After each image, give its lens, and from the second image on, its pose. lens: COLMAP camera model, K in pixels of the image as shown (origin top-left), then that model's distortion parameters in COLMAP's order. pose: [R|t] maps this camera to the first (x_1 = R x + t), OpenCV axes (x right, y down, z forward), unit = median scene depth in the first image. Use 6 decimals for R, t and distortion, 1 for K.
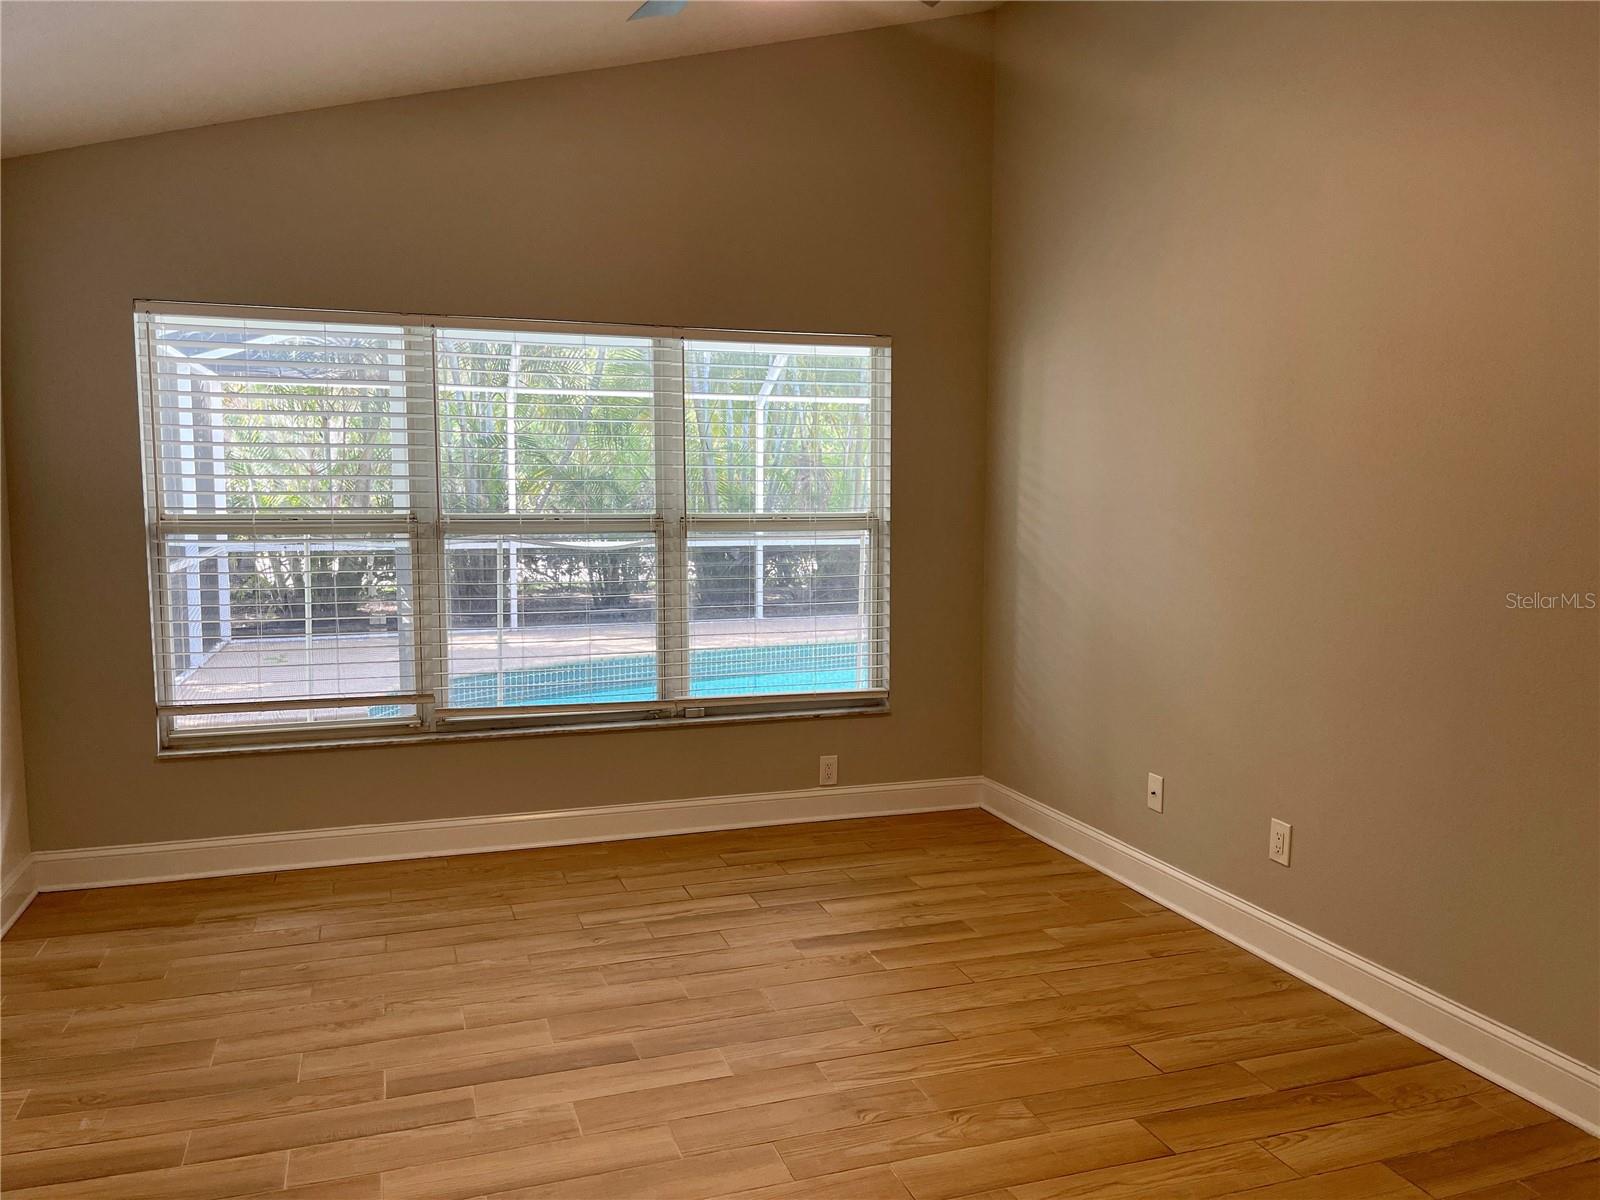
lens RADIAL K [[1219.9, 0, 805.8], [0, 1219.9, 597.5], [0, 0, 1]] dist [0.065853, -0.062086]
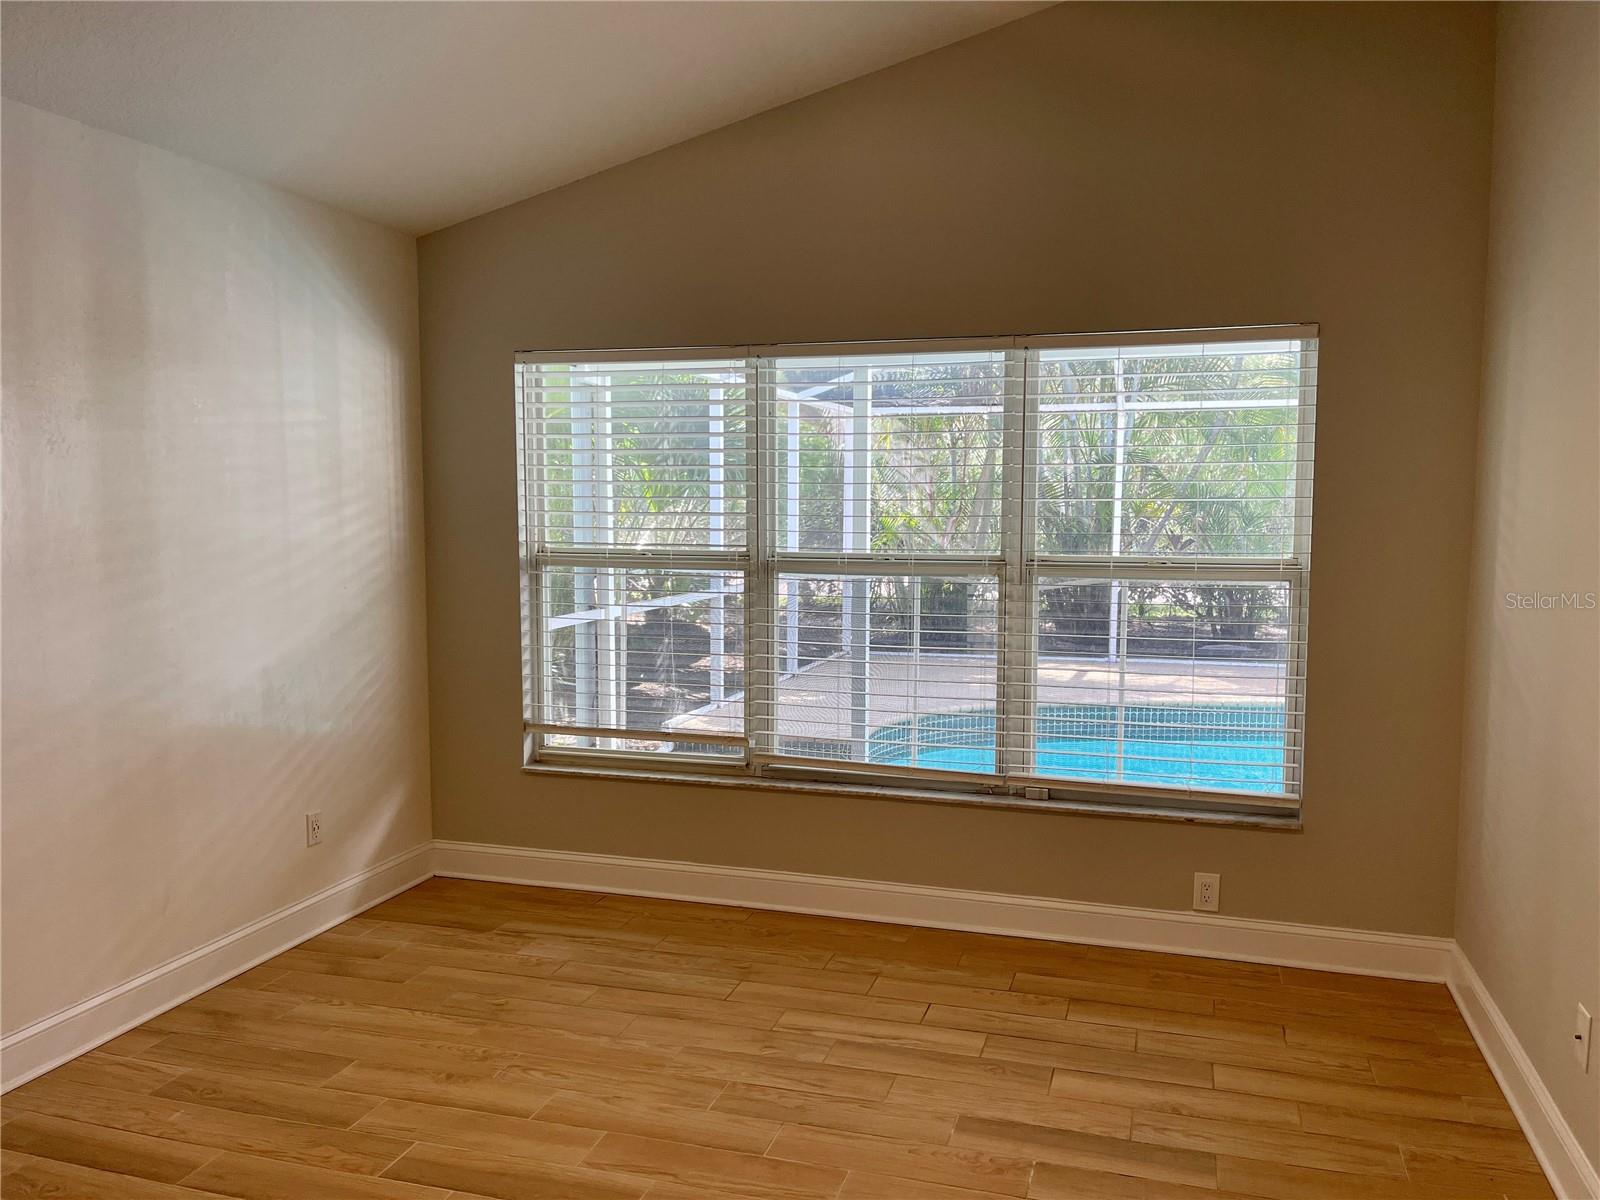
lens RADIAL K [[1219.9, 0, 794.1], [0, 1219.9, 600.3], [0, 0, 1]] dist [0.065853, -0.062086]
pose [[0.819785, 0.045830, -0.570835, 0.277478], [-0.053240, 0.998575, 0.003712, -0.036133], [0.570191, 0.027348, 0.821056, 0.240266]]
